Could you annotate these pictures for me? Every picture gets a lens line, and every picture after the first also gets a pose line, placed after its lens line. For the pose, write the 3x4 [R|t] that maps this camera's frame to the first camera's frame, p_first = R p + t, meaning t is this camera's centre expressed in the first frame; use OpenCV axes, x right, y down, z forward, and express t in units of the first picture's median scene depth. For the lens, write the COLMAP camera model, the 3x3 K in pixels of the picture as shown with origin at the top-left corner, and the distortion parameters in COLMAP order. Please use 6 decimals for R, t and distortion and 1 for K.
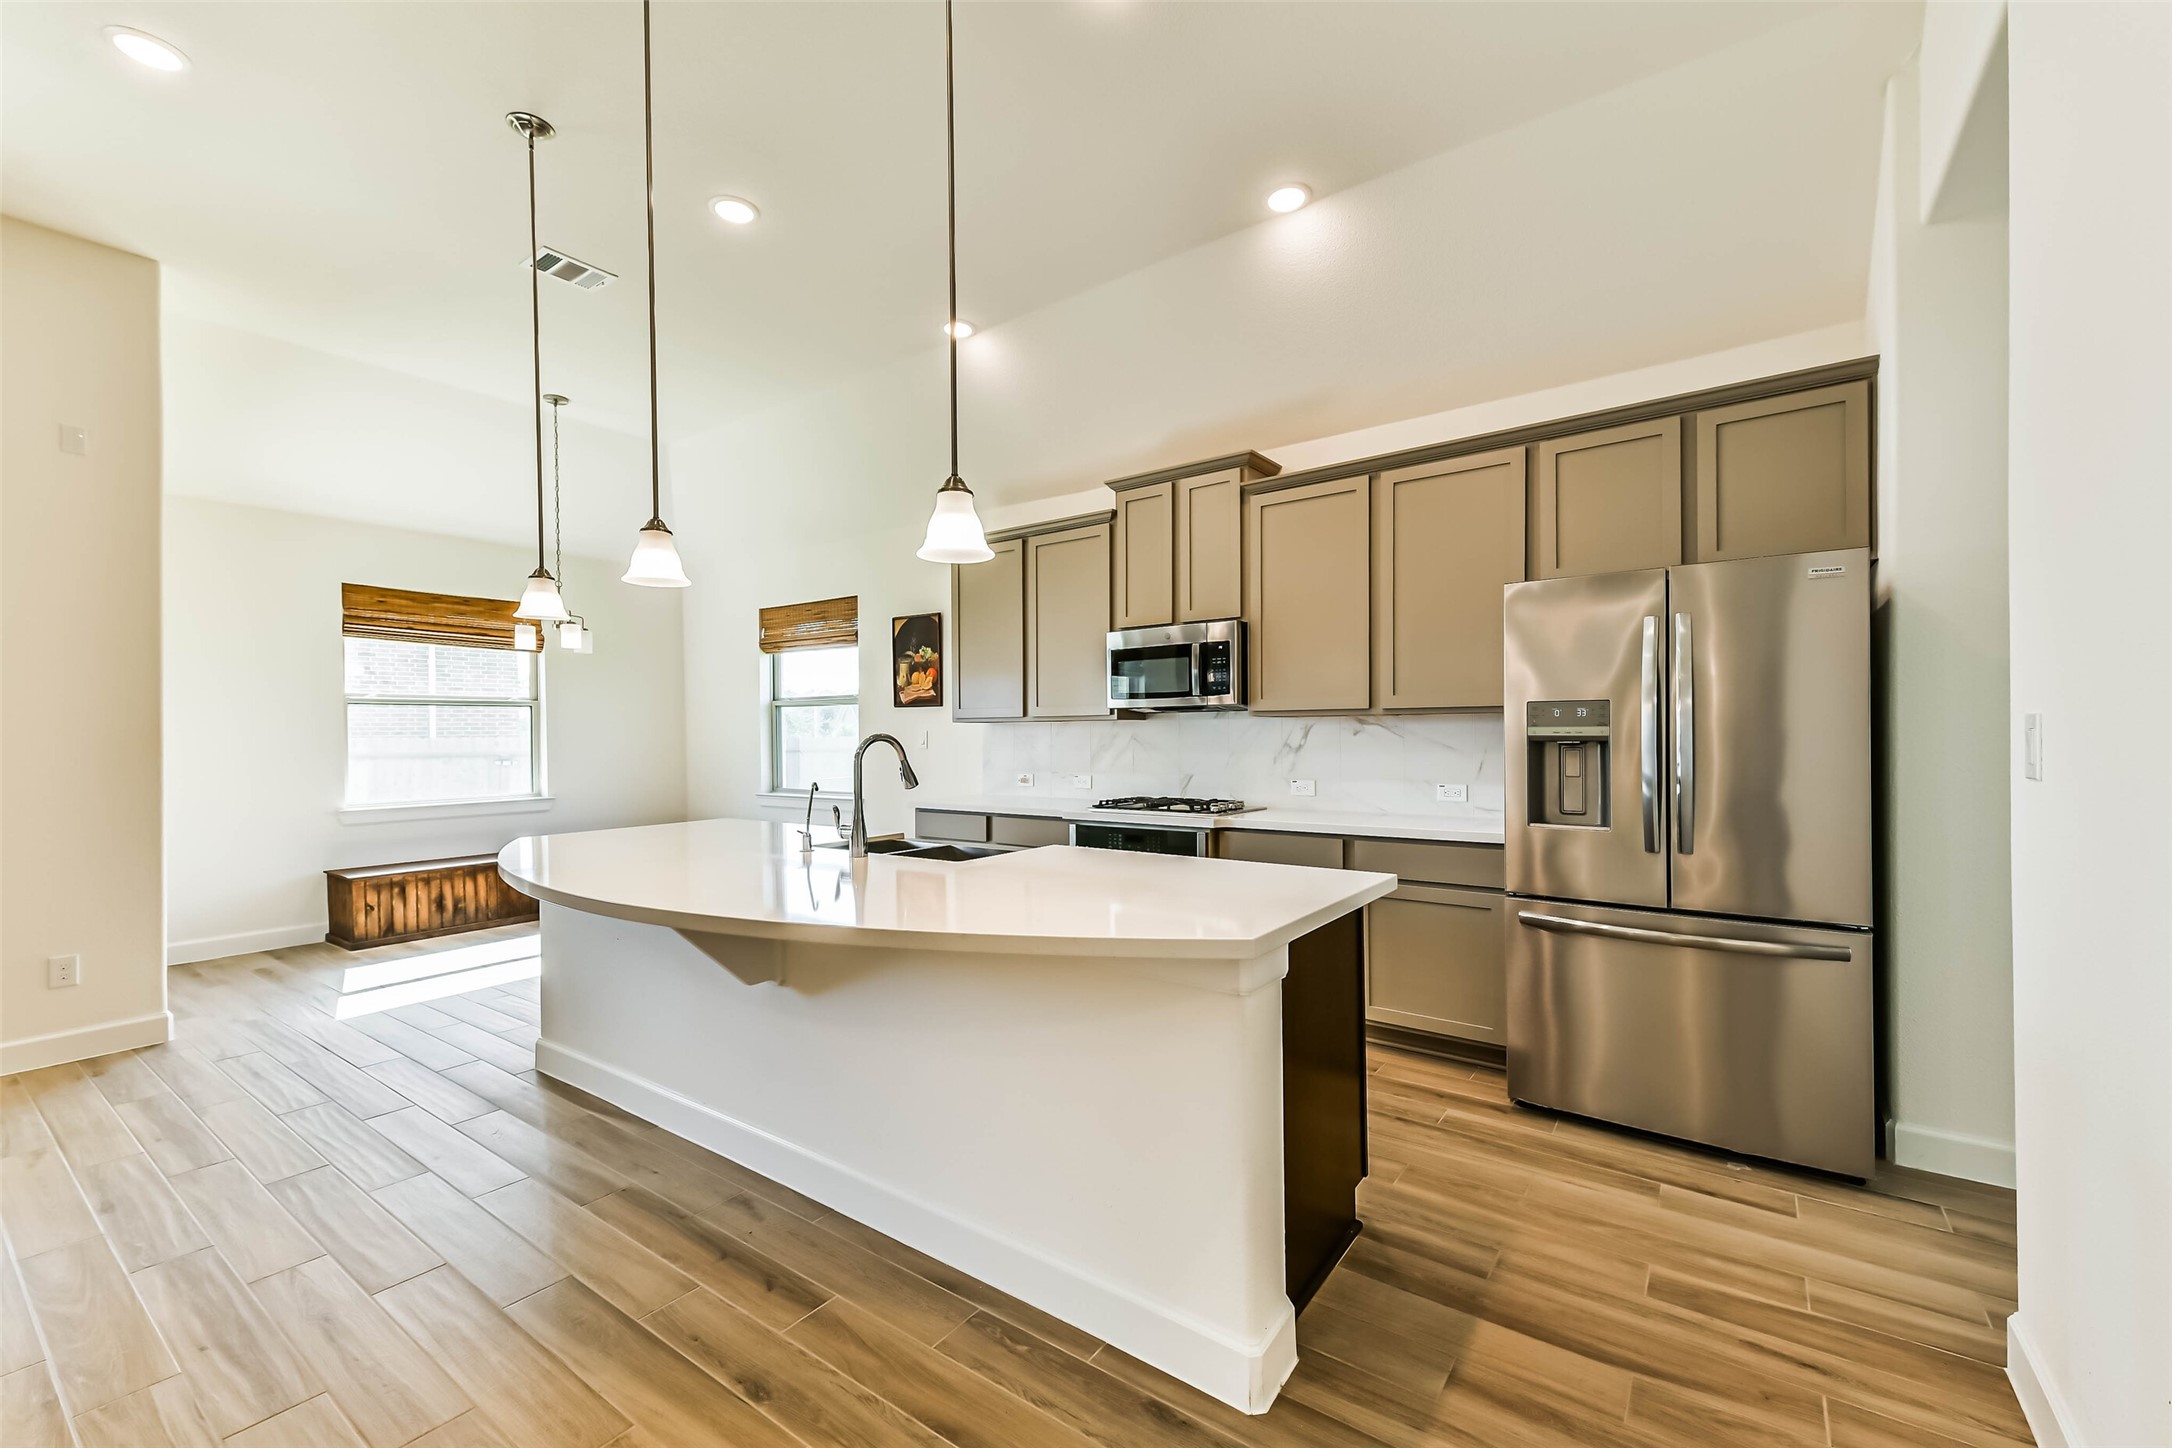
lens RADIAL K [[867.8, 0, 1117.2], [0, 867.8, 738.5], [0, 0, 1]] dist [0.033980, -0.008484]
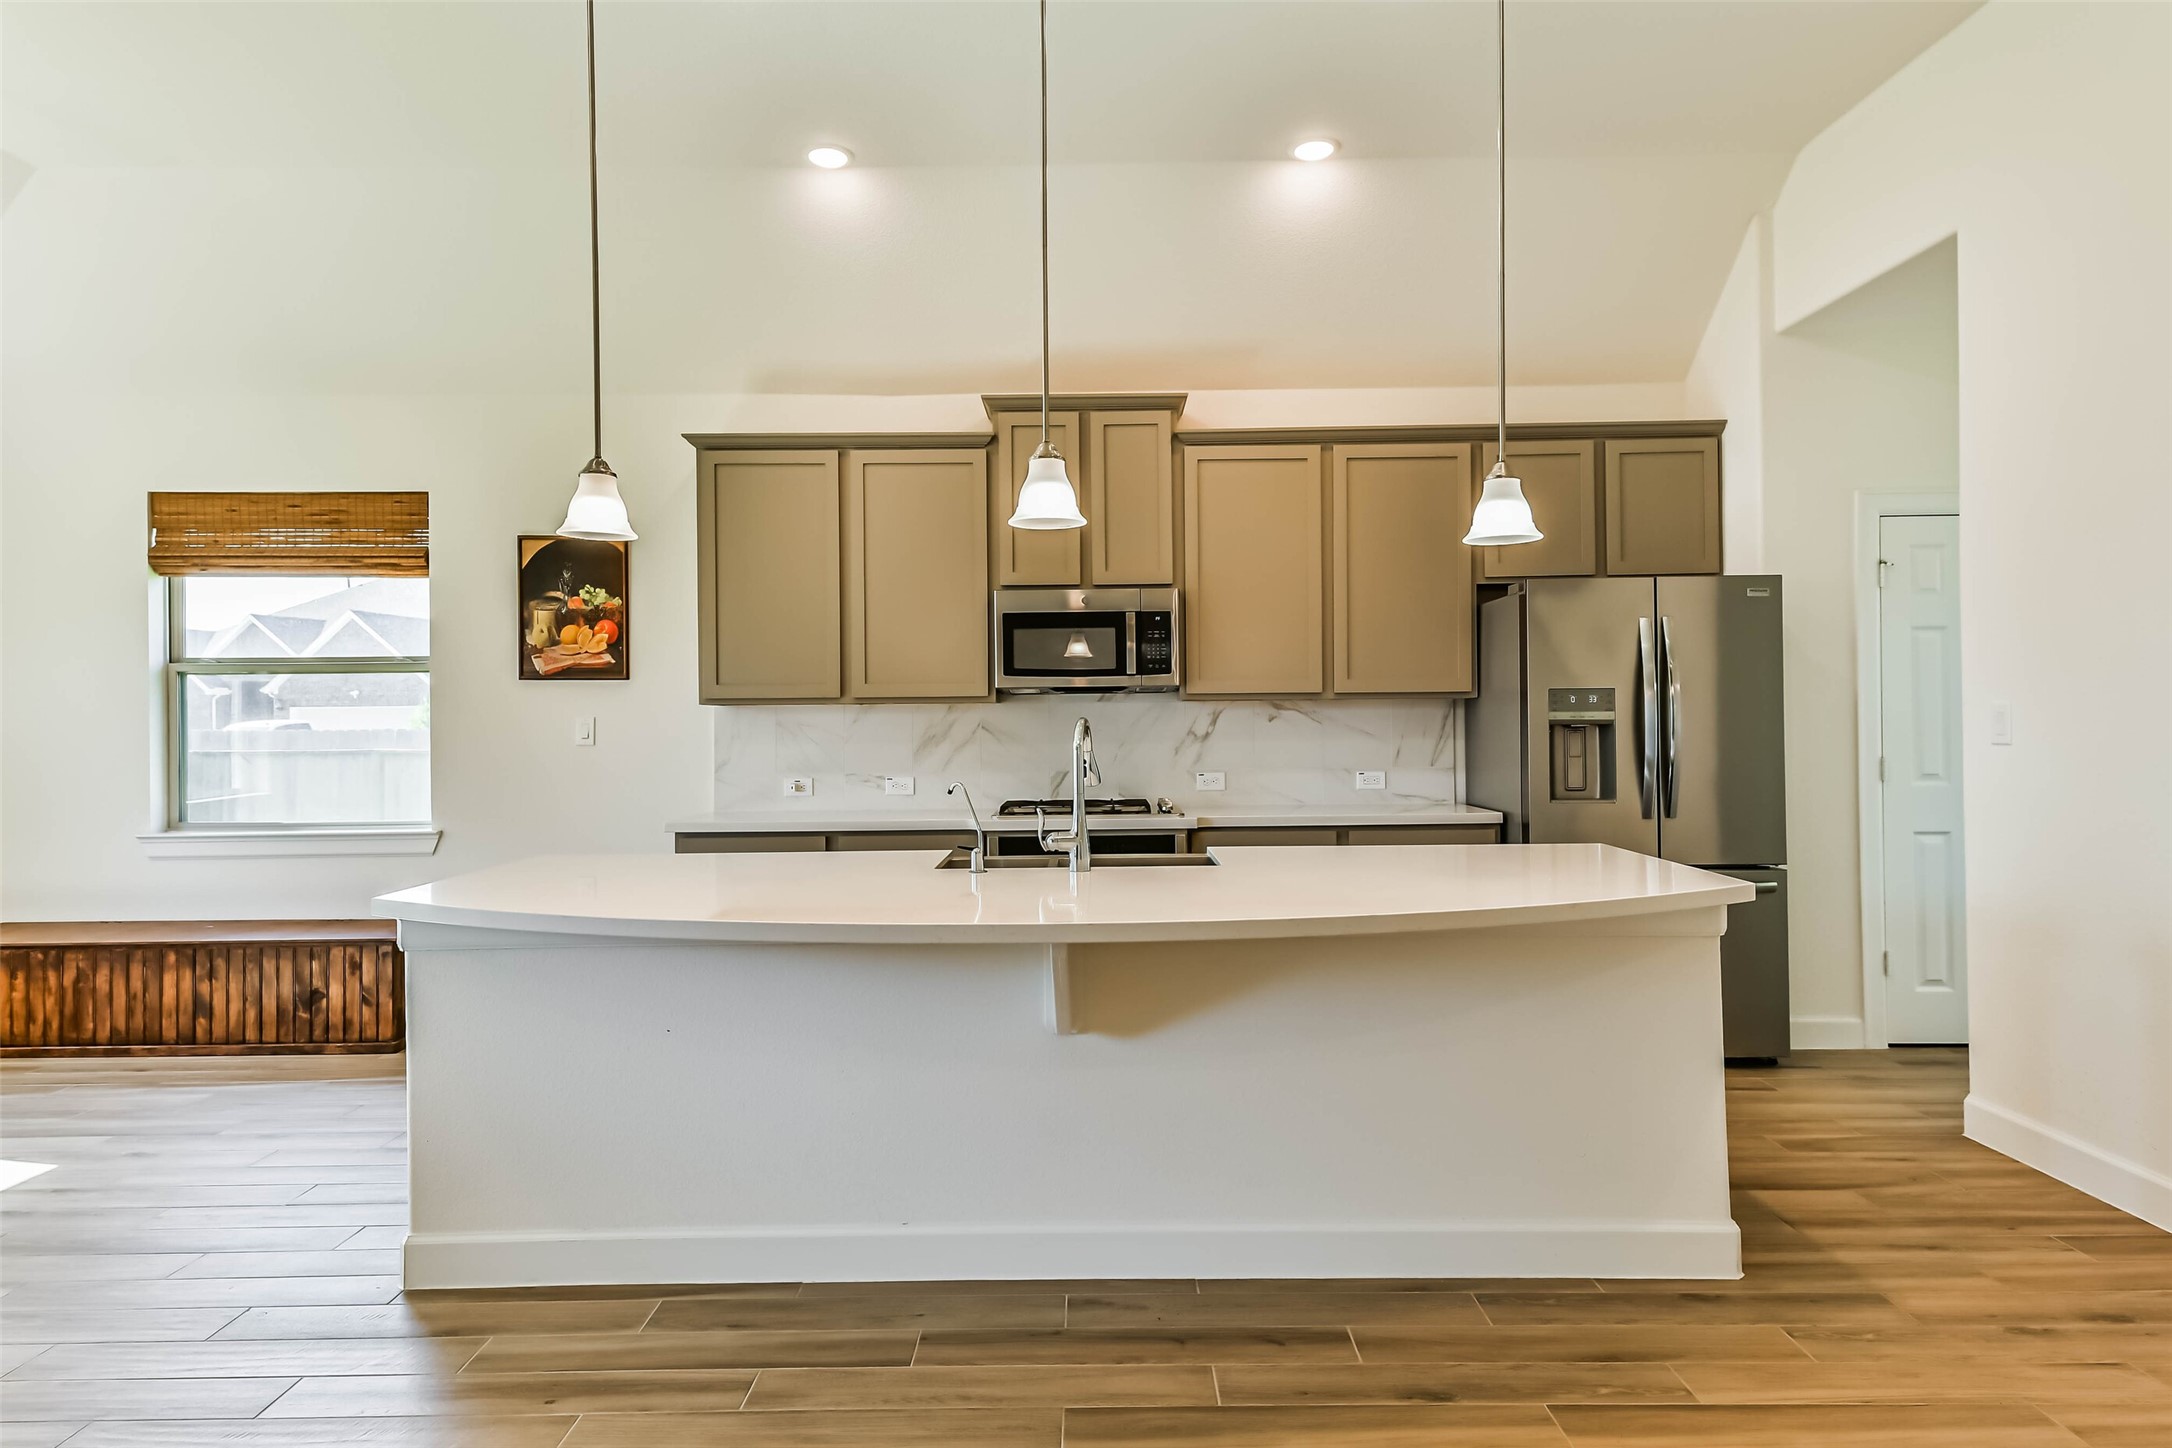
lens RADIAL K [[1251.1, 0, 1098.6], [0, 1251.1, 716.0], [0, 0, 1]] dist [0.035455, -0.001340]
pose [[0.815516, 0.002652, 0.578729, -0.634310], [0.006219, 0.999892, -0.013345, 0.006979], [-0.578701, 0.014482, 0.815411, 0.034259]]
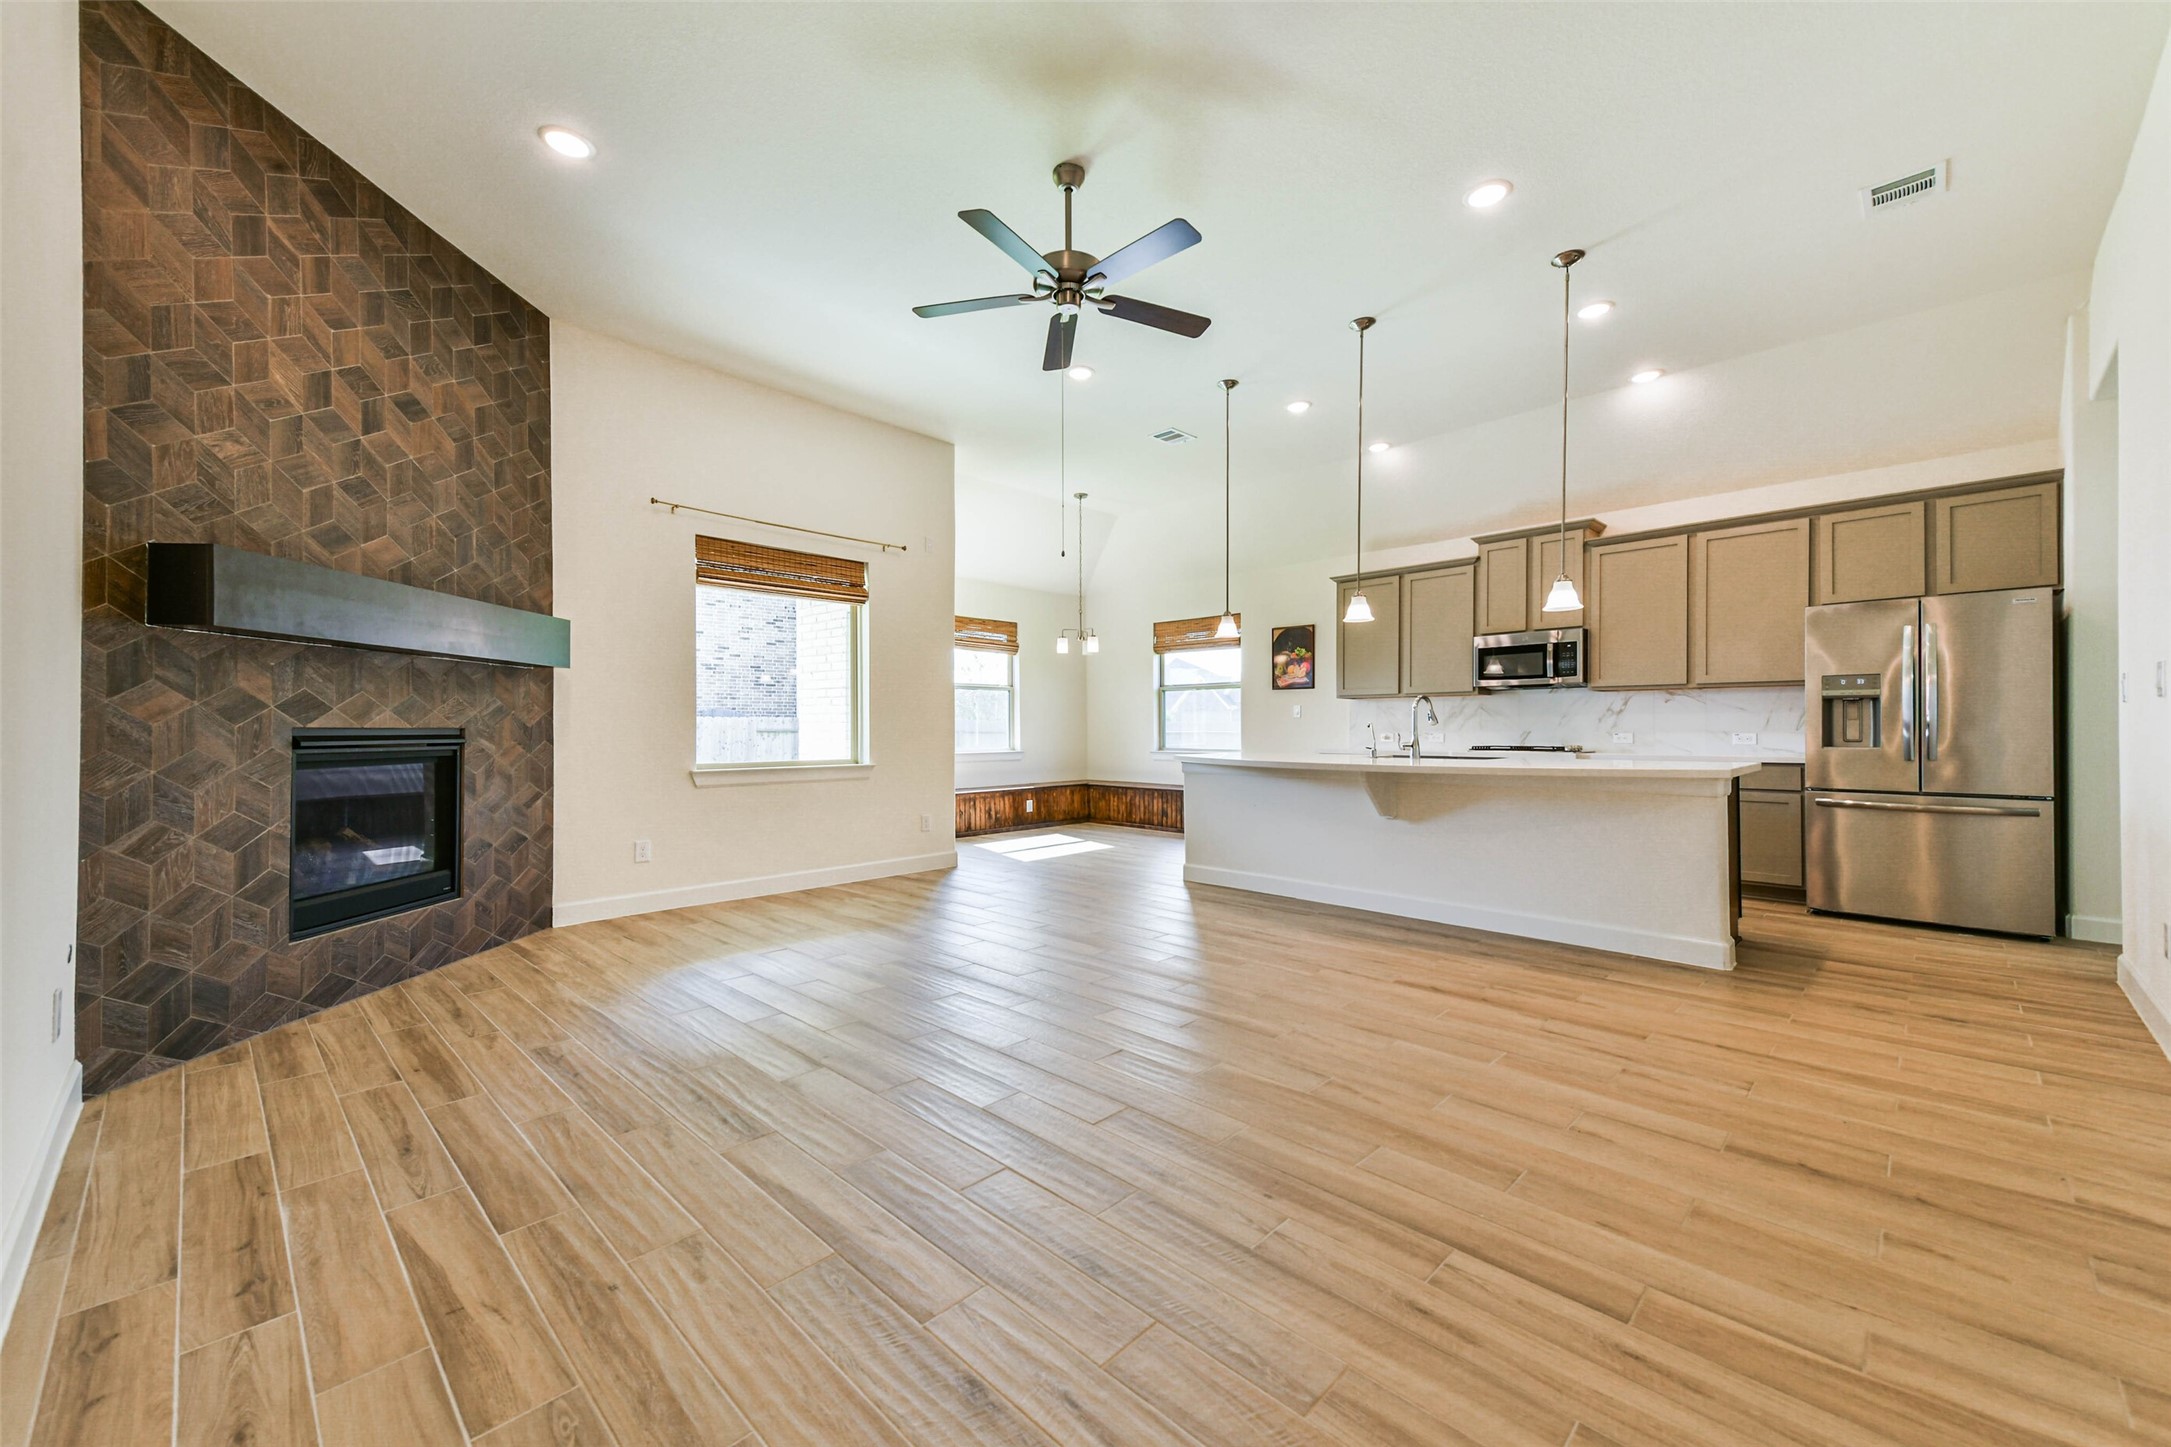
lens RADIAL K [[840.8, 0, 1091.0], [0, 840.8, 730.7], [0, 0, 1]] dist [0.024312, -0.004493]
pose [[0.986687, 0.007186, -0.162475, -0.469413], [-0.008228, 0.999950, -0.005736, 0.060919], [0.162425, 0.006997, 0.986696, -0.614937]]
